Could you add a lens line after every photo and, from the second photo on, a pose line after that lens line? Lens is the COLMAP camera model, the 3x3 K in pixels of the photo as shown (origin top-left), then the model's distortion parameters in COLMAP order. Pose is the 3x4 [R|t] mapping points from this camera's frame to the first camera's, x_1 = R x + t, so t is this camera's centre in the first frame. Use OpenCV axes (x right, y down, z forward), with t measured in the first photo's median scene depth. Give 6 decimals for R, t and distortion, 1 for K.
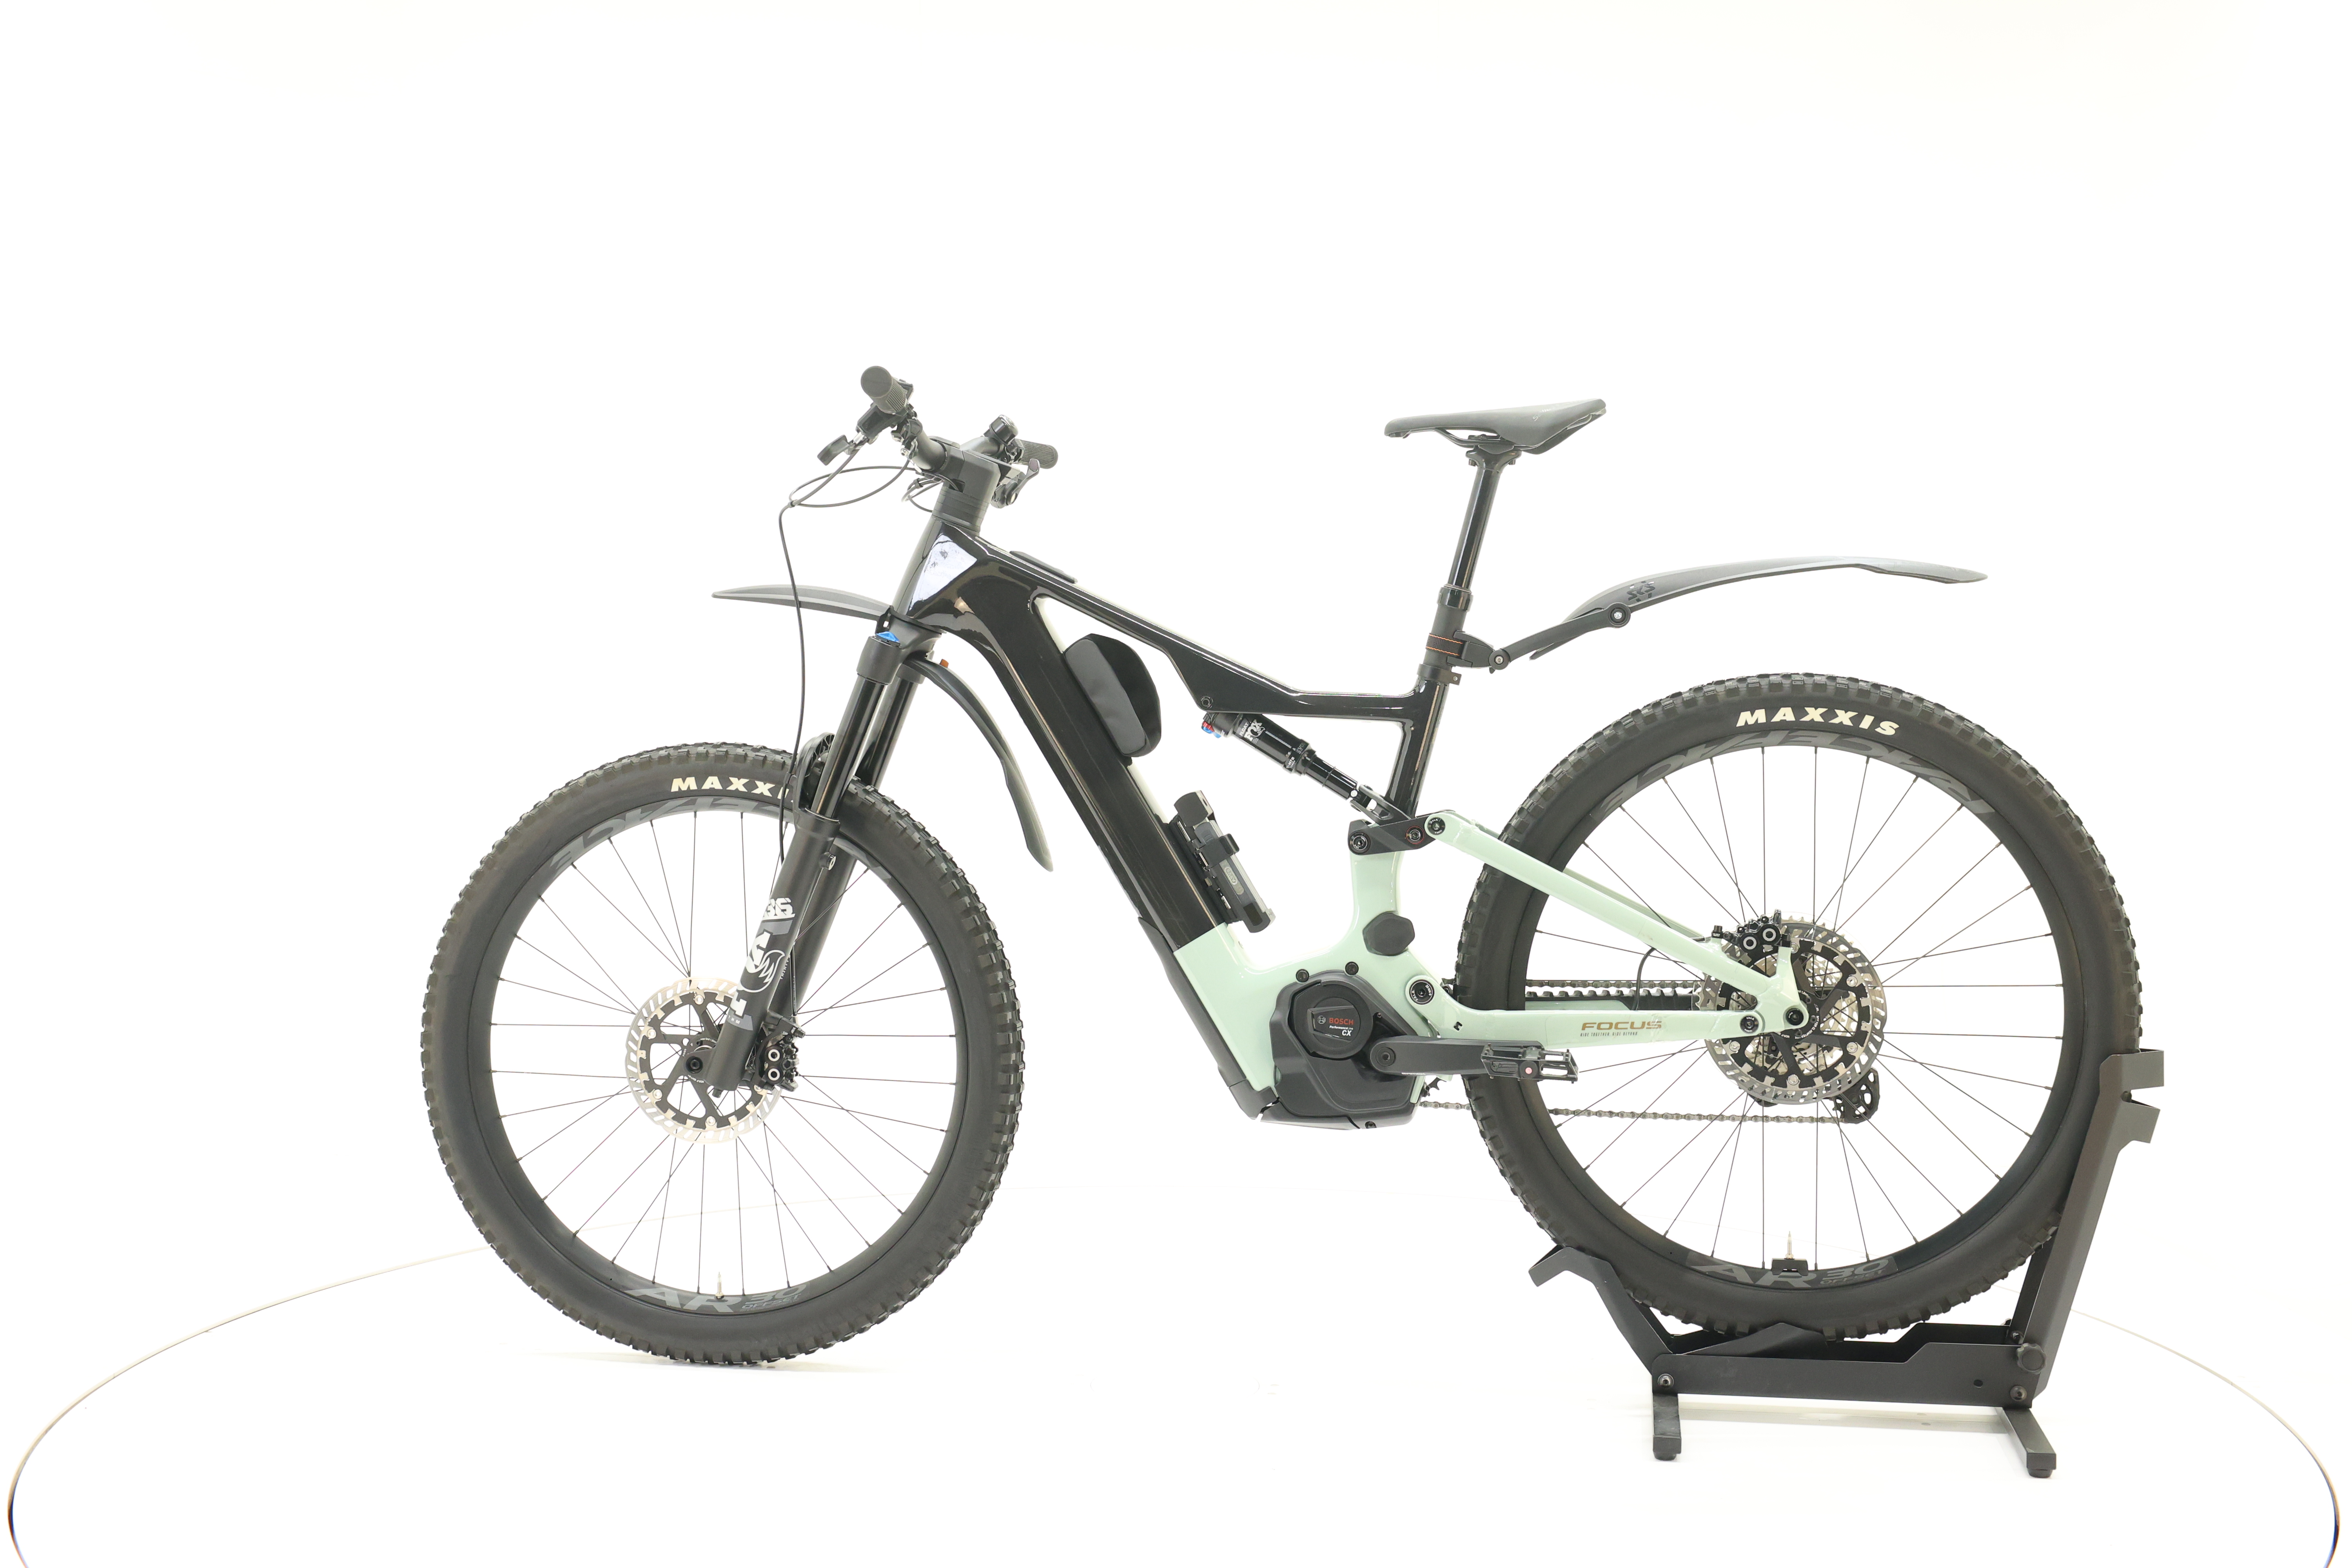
lens RADIAL K [[2522.0, 0, 1176.0], [0, 2522.0, 784.0], [0, 0, 1]] dist [0.011633, 0.016592]
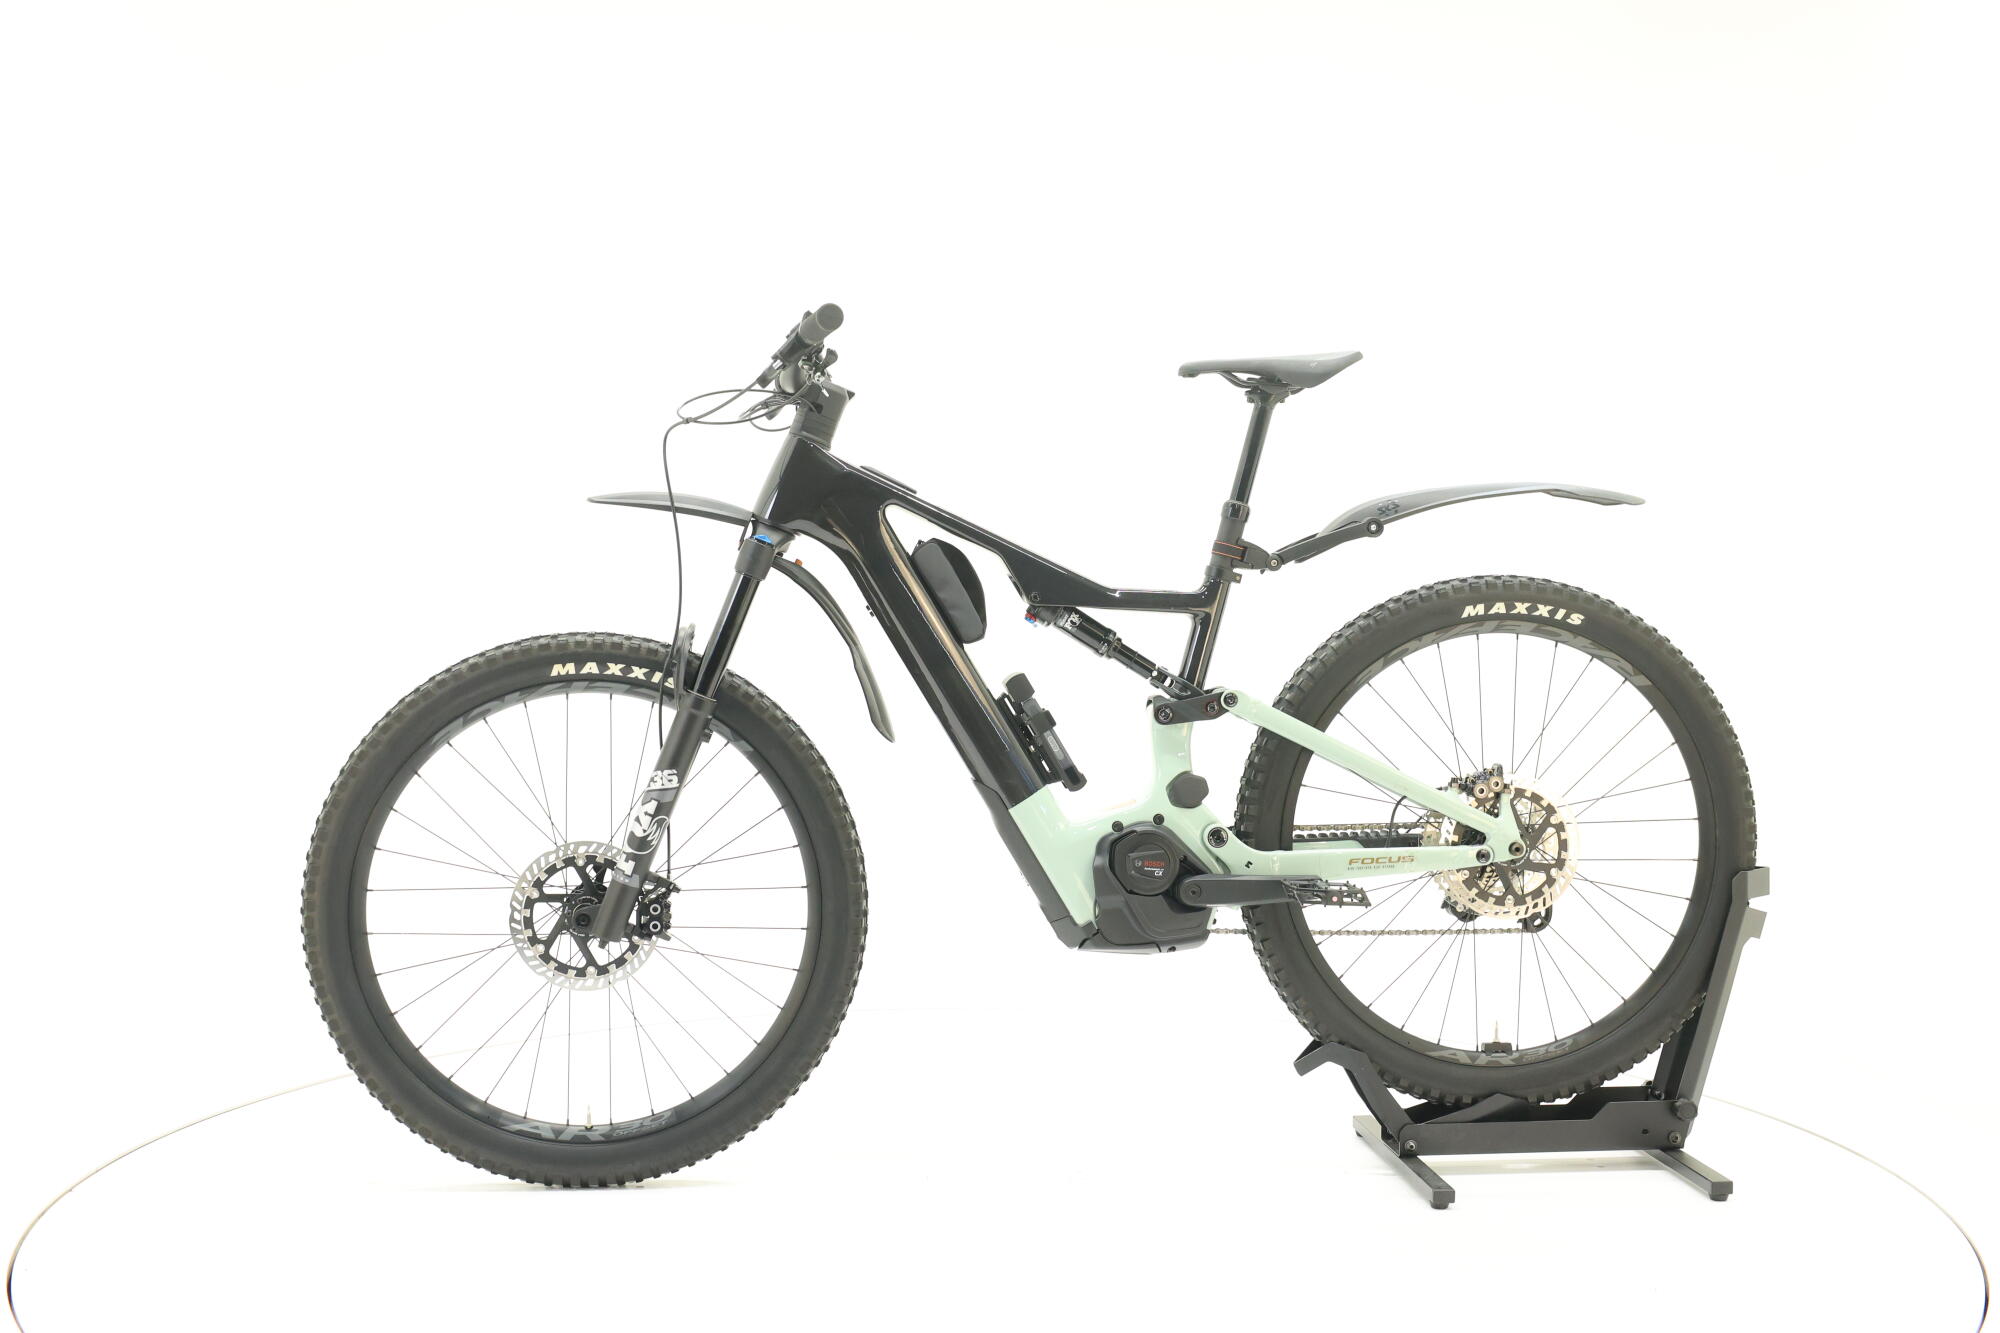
lens RADIAL K [[2144.5, 0, 1000.0], [0, 2144.5, 666.5], [0, 0, 1]] dist [0.011633, 0.016592]
pose [[0.965346, -0.006385, 0.260894, -0.267356], [0.005847, 0.999979, 0.002838, -0.002916], [-0.260907, -0.001214, 0.965363, 0.035301]]
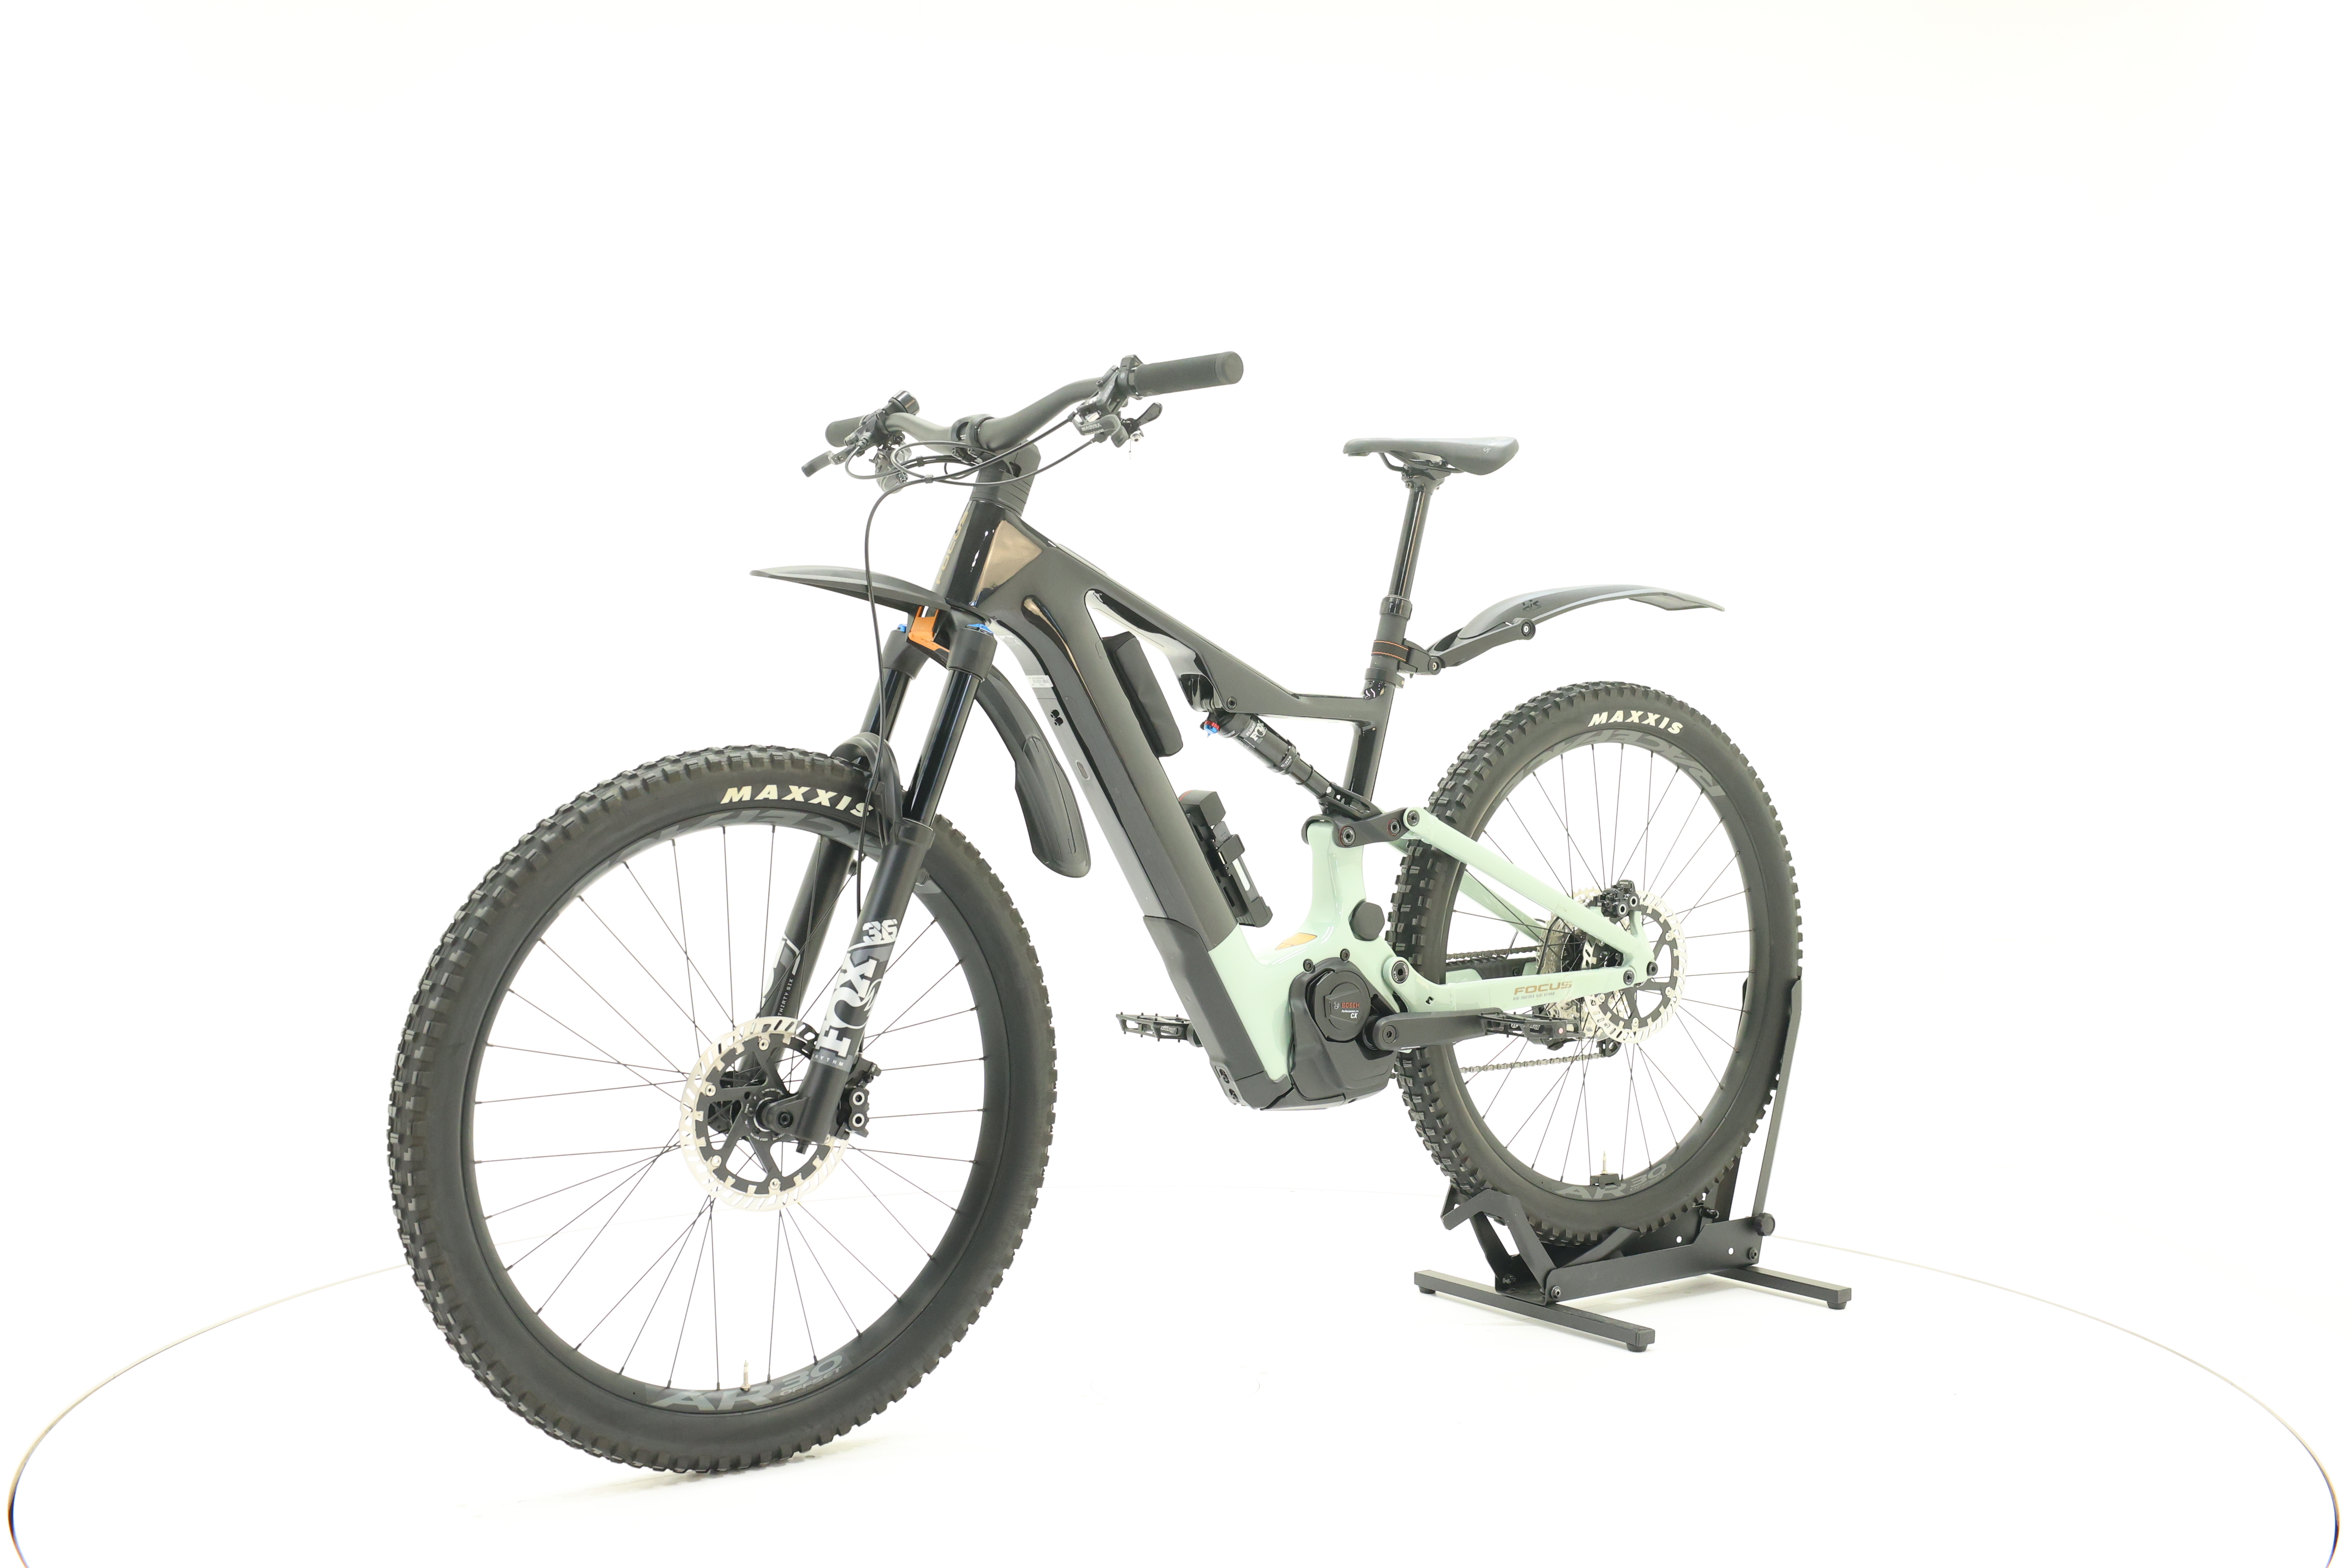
lens RADIAL K [[2522.0, 0, 1176.0], [0, 2522.0, 784.0], [0, 0, 1]] dist [0.011633, 0.016592]
pose [[0.695022, -0.017025, 0.718787, -0.736196], [0.014912, 0.999846, 0.009263, -0.009546], [-0.718834, 0.004280, 0.695169, 0.312992]]
